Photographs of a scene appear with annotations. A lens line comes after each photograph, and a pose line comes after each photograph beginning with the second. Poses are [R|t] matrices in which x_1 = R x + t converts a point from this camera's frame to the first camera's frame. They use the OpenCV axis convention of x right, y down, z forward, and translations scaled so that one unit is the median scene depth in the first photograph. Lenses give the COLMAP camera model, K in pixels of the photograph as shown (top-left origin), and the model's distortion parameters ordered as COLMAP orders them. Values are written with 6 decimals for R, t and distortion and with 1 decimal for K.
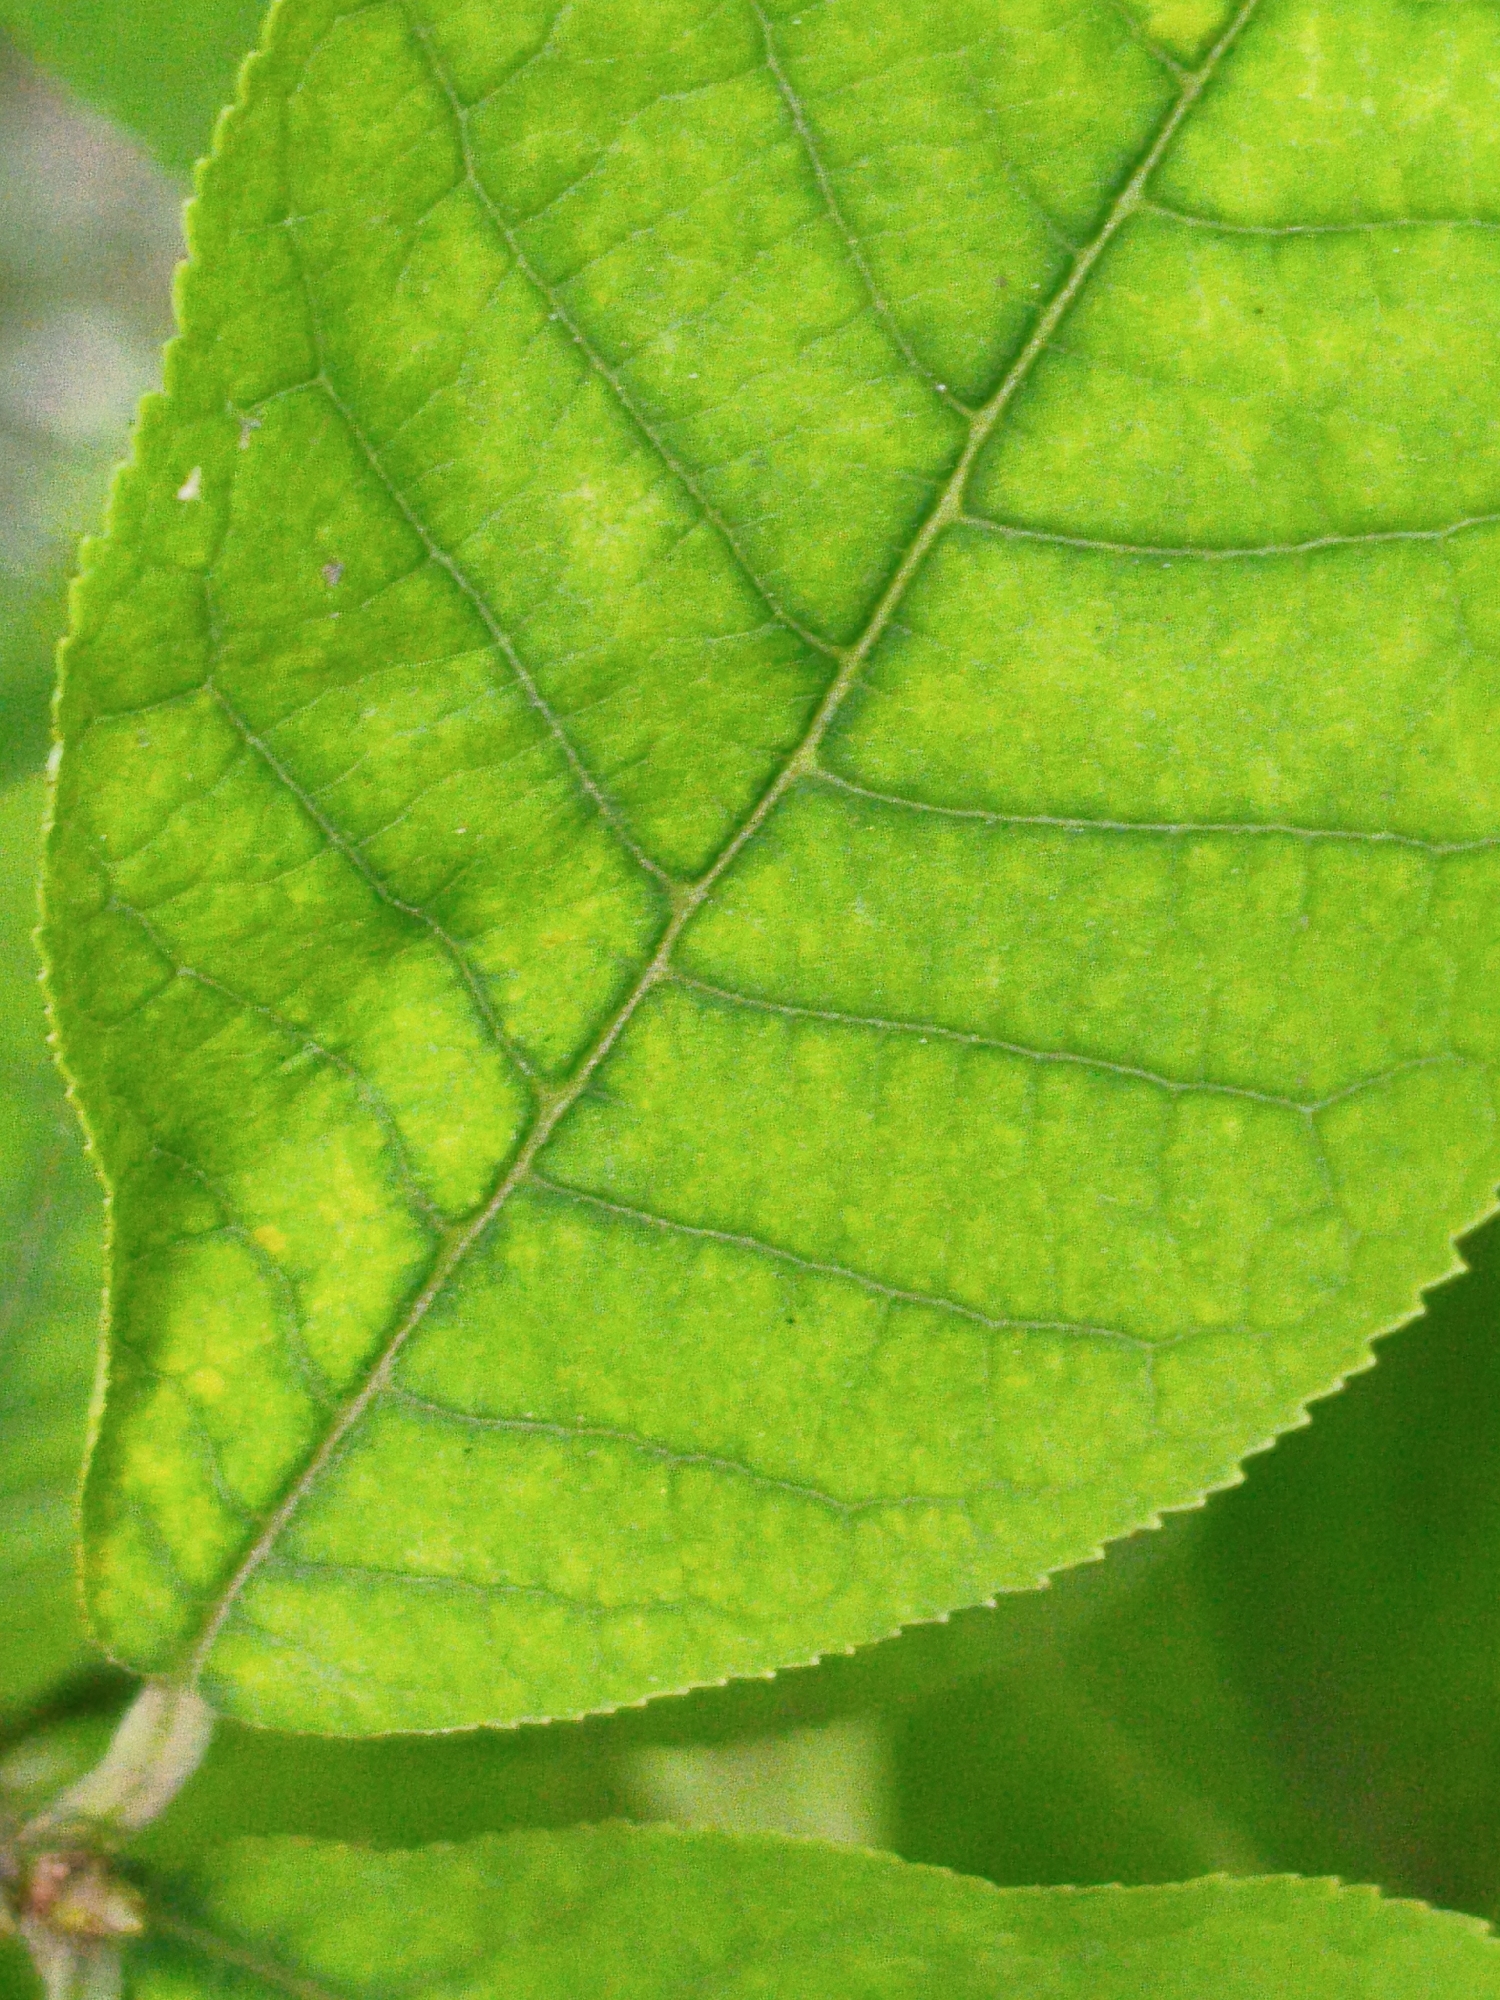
lens RADIAL K [[5880.6, 0, 750.0], [0, 5880.6, 1000.0], [0, 0, 1]] dist [0.150551, -1.013508]
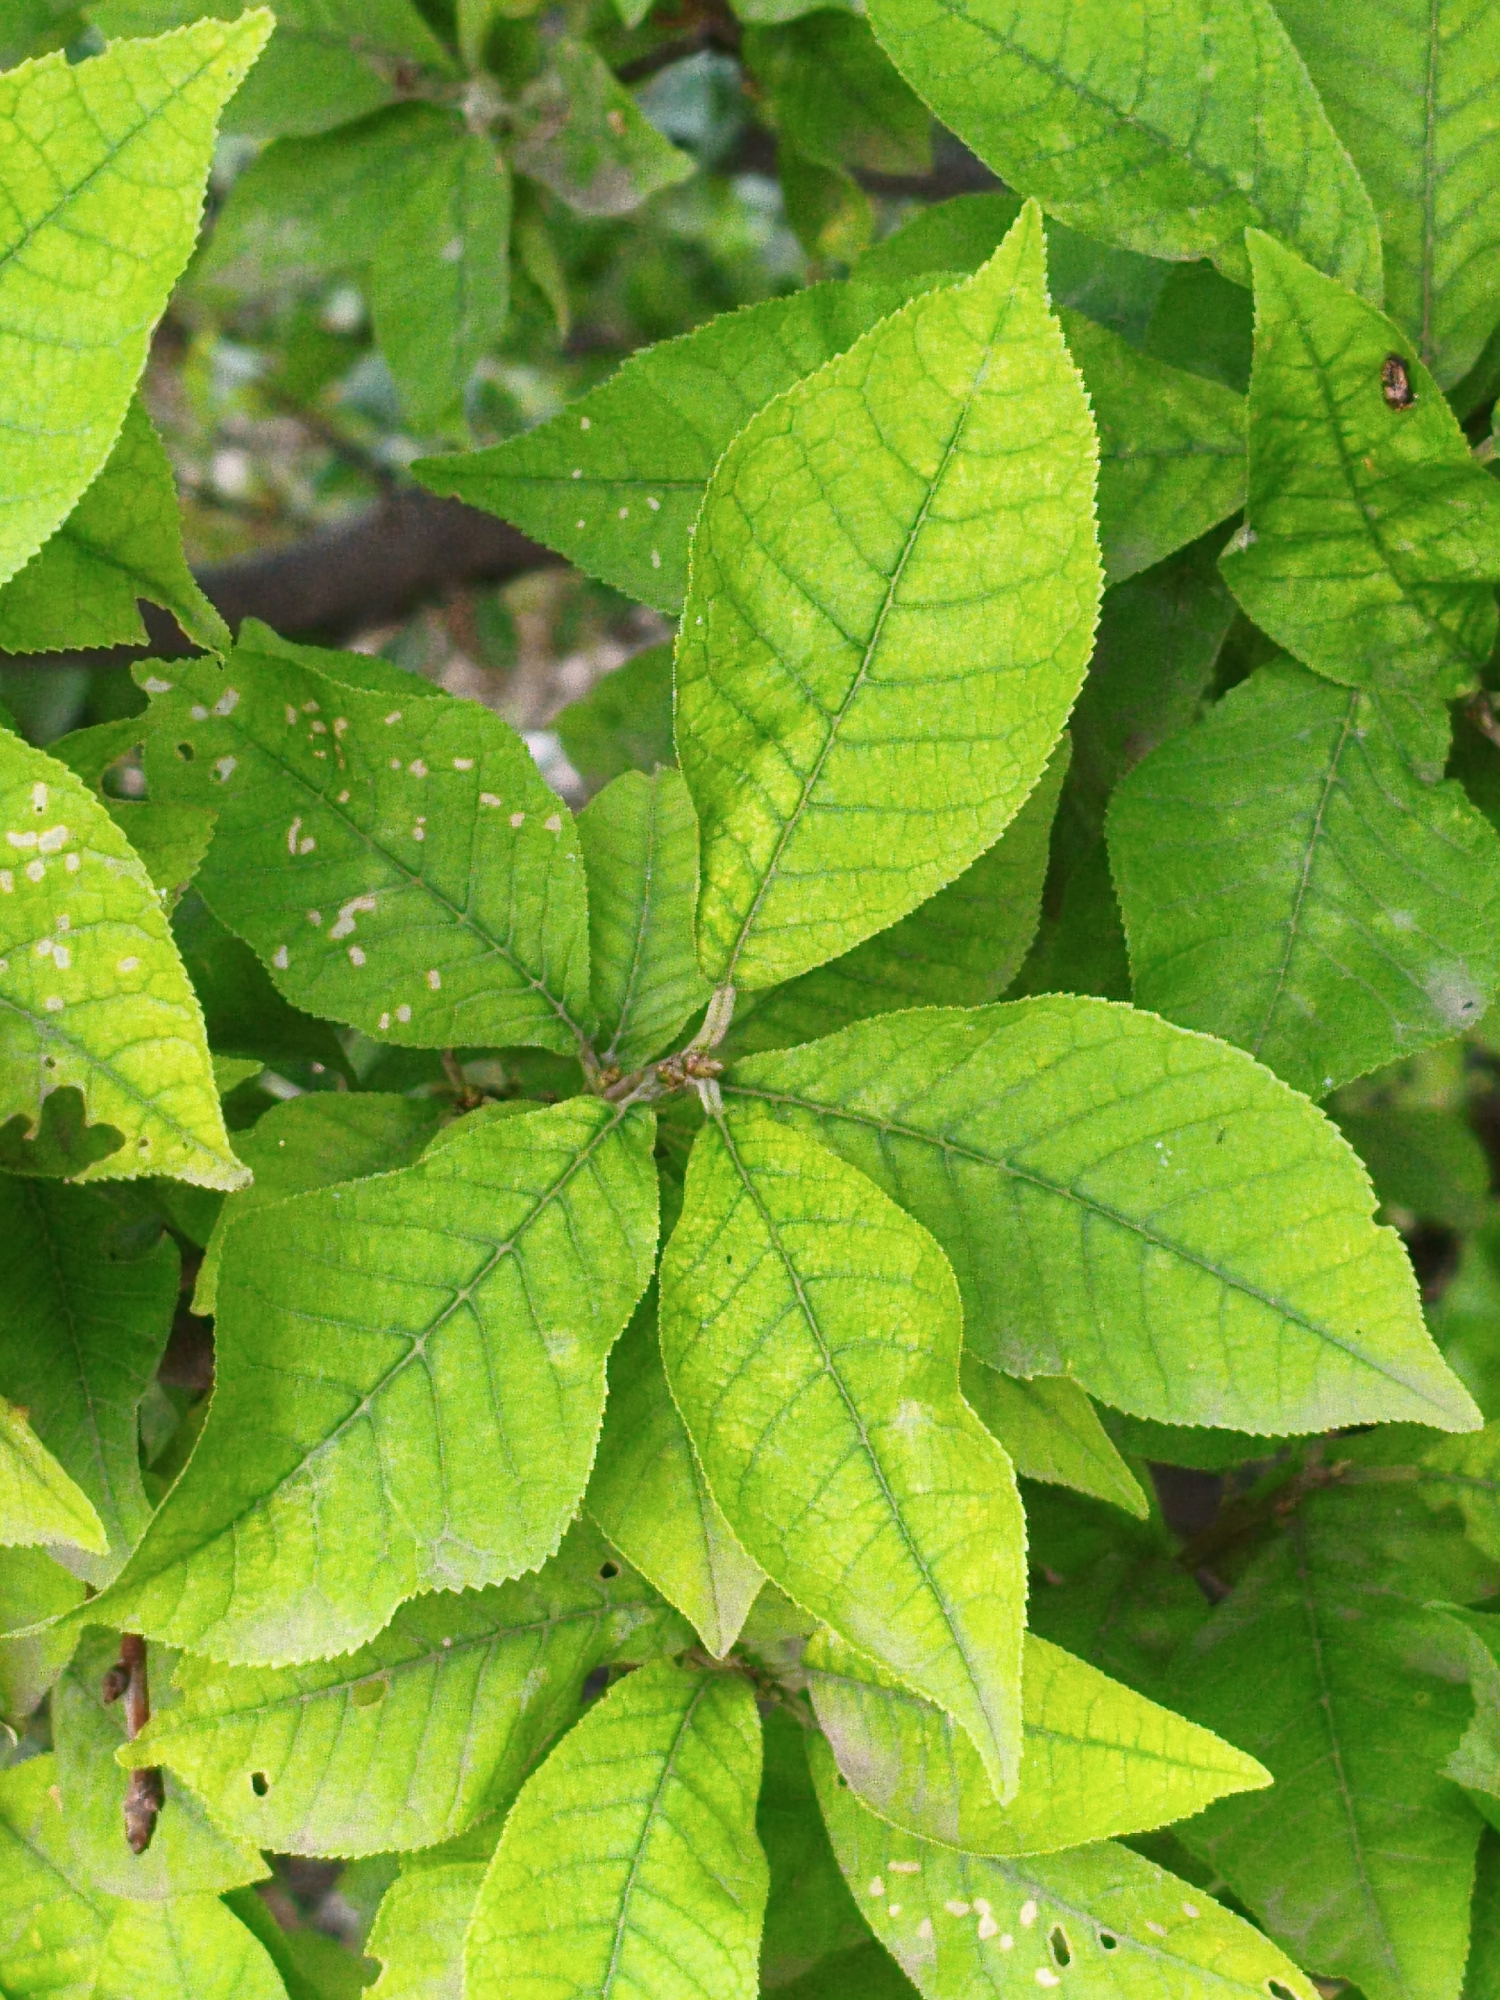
lens RADIAL K [[5880.6, 0, 750.0], [0, 5880.6, 1000.0], [0, 0, 1]] dist [0.150551, -1.013508]
pose [[0.988233, -0.152394, 0.013089, -0.143954], [0.152771, 0.979226, -0.133335, 0.660173], [0.007502, 0.133765, 0.990985, -2.738879]]
